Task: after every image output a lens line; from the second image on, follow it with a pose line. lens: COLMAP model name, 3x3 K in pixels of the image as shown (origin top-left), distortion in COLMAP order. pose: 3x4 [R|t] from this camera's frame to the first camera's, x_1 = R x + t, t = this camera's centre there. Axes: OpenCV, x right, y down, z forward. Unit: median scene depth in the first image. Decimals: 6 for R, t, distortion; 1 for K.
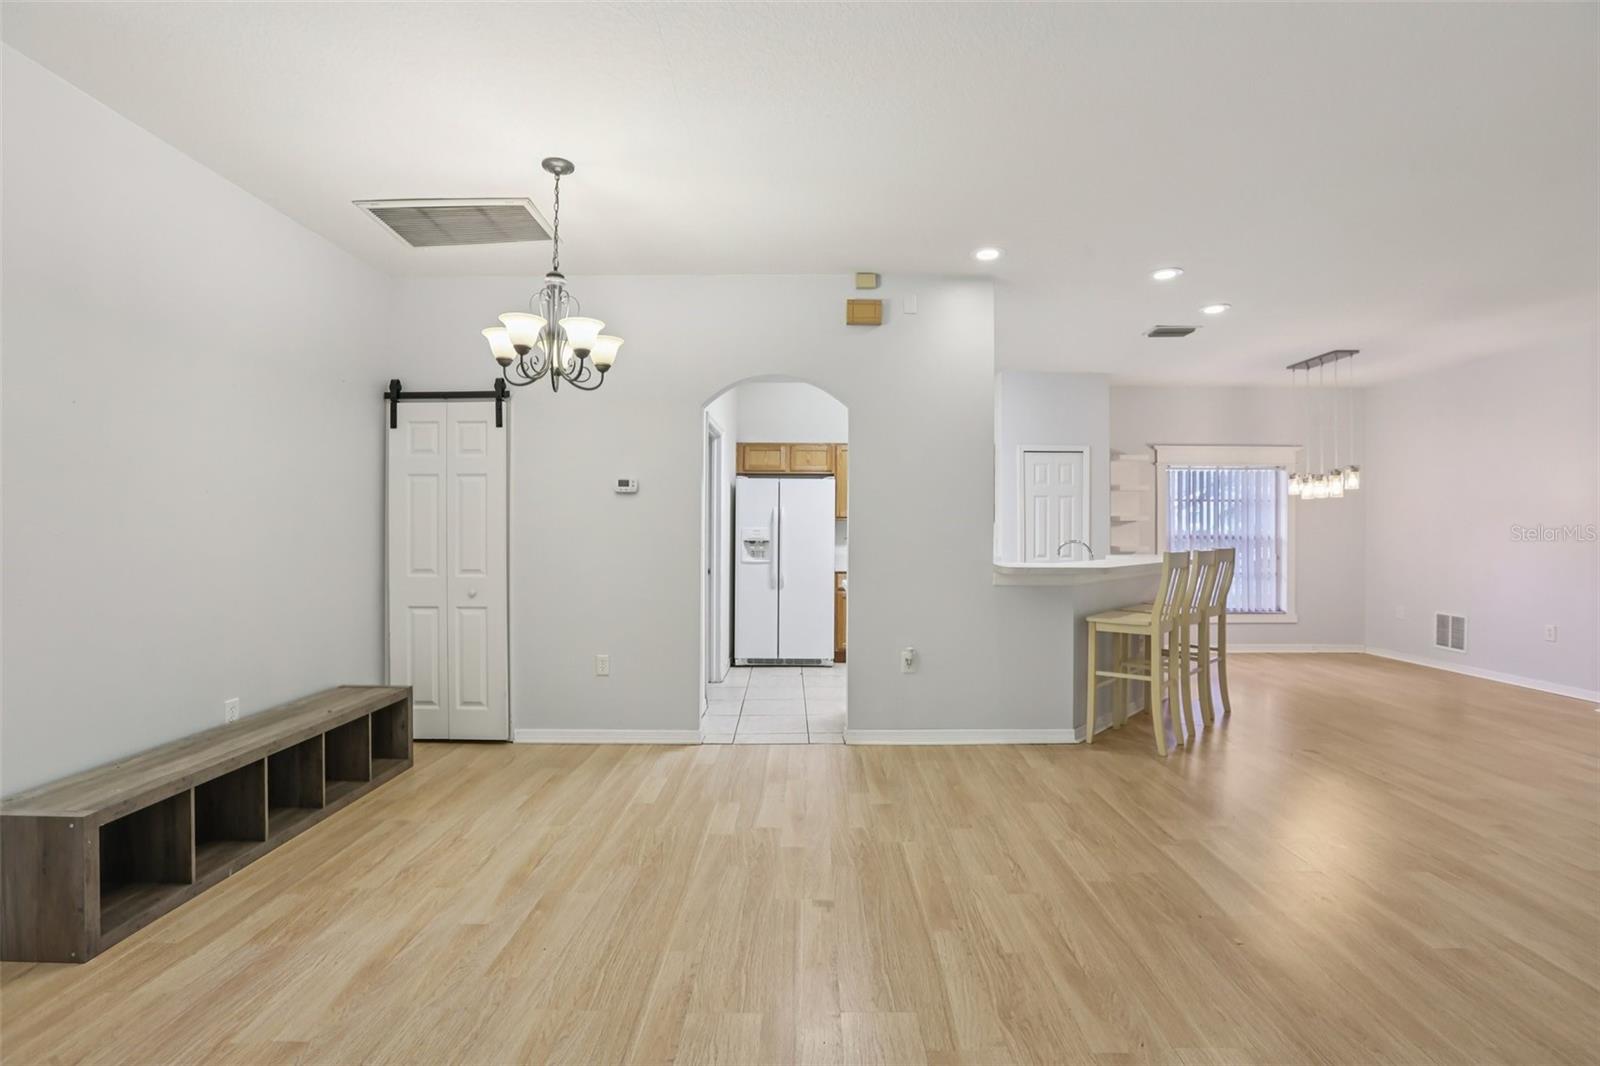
lens RADIAL K [[726.6, 0, 803.1], [0, 726.6, 530.3], [0, 0, 1]] dist [-0.035019, 0.014190]
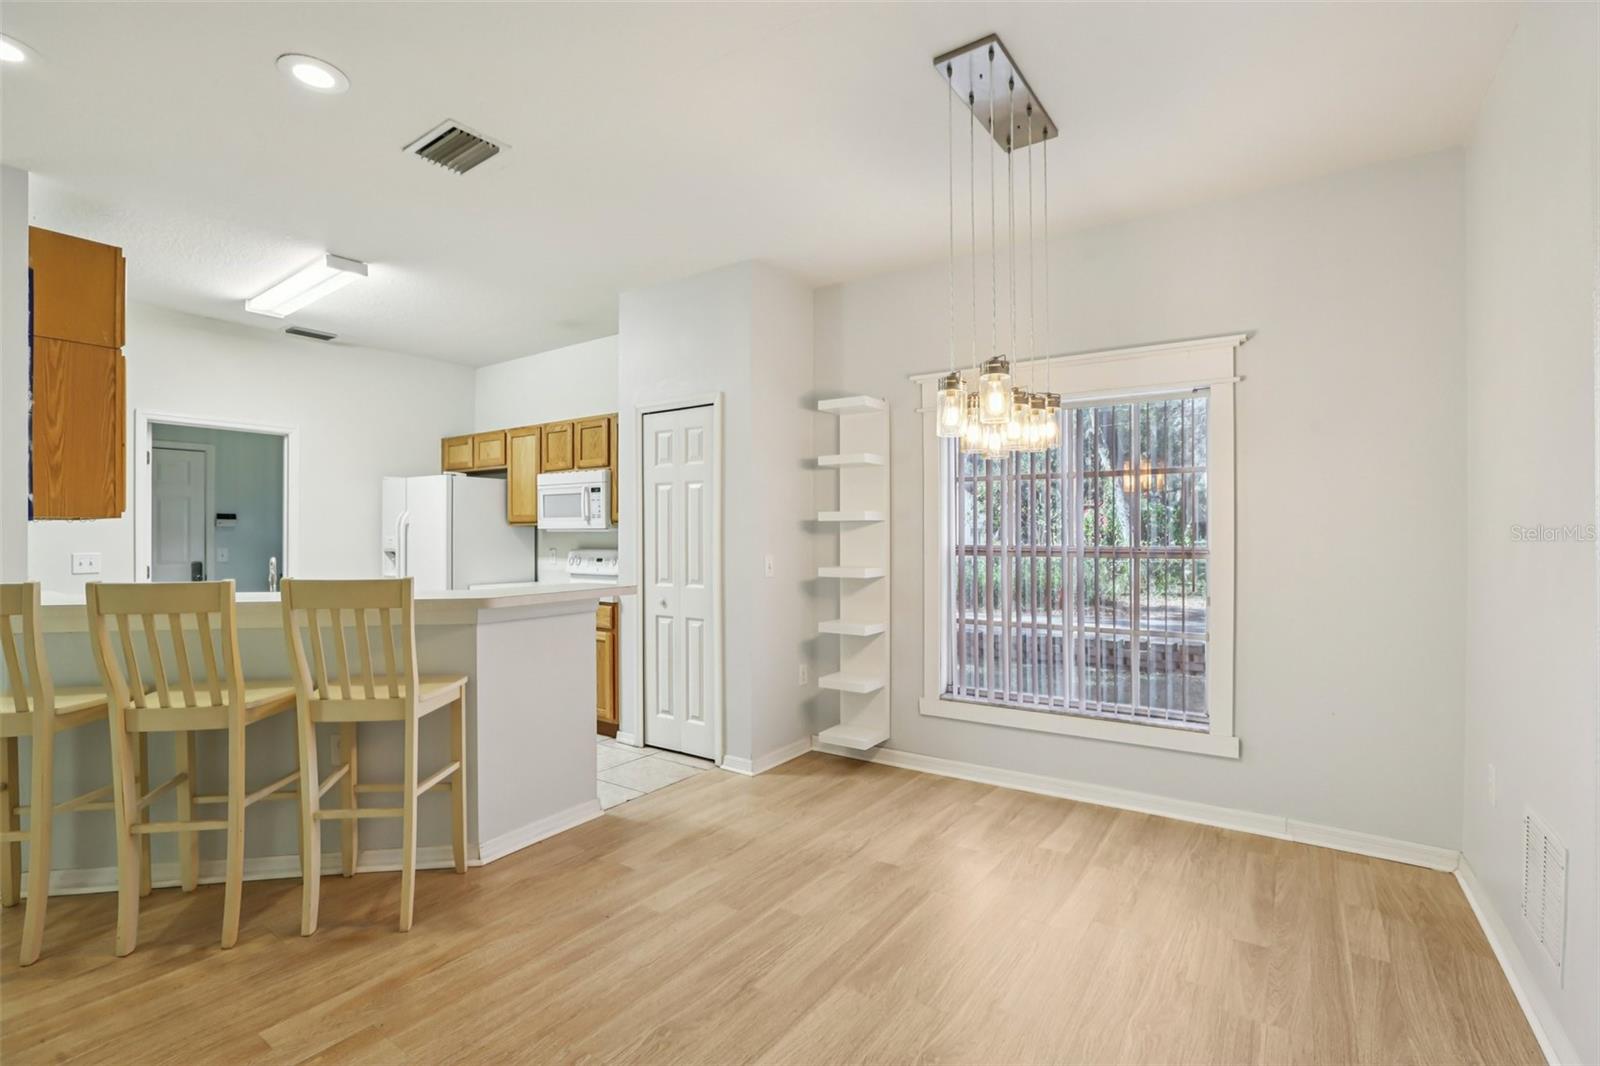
lens RADIAL K [[726.6, 0, 800.4], [0, 726.6, 531.0], [0, 0, 1]] dist [-0.035019, 0.014190]
pose [[0.823403, -0.006843, -0.567416, 0.870816], [0.000654, 0.999938, -0.011110, -0.000482], [0.567456, 0.008777, 0.823357, 0.626330]]
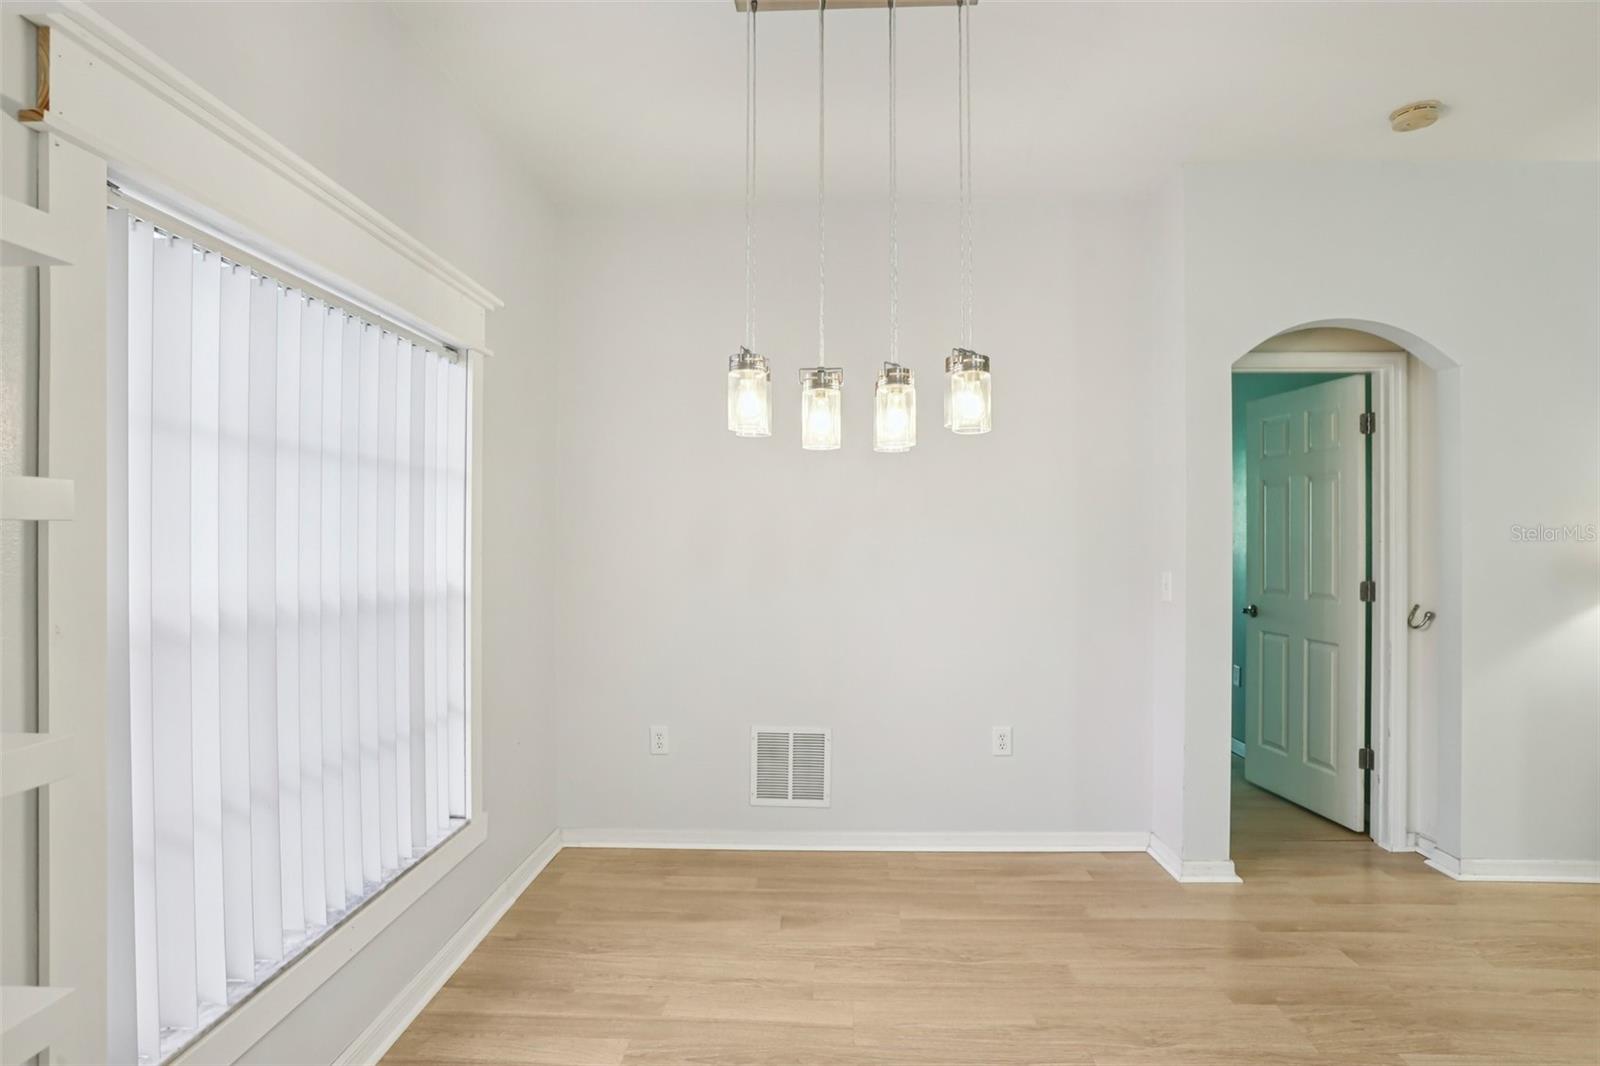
lens RADIAL K [[780.4, 0, 810.3], [0, 780.4, 543.5], [0, 0, 1]] dist [-0.016299, 0.000377]
pose [[0.039144, -0.010826, 0.999175, 0.416435], [0.005293, 0.999930, 0.010627, -0.011726], [-0.999220, 0.004873, 0.039199, 1.023968]]
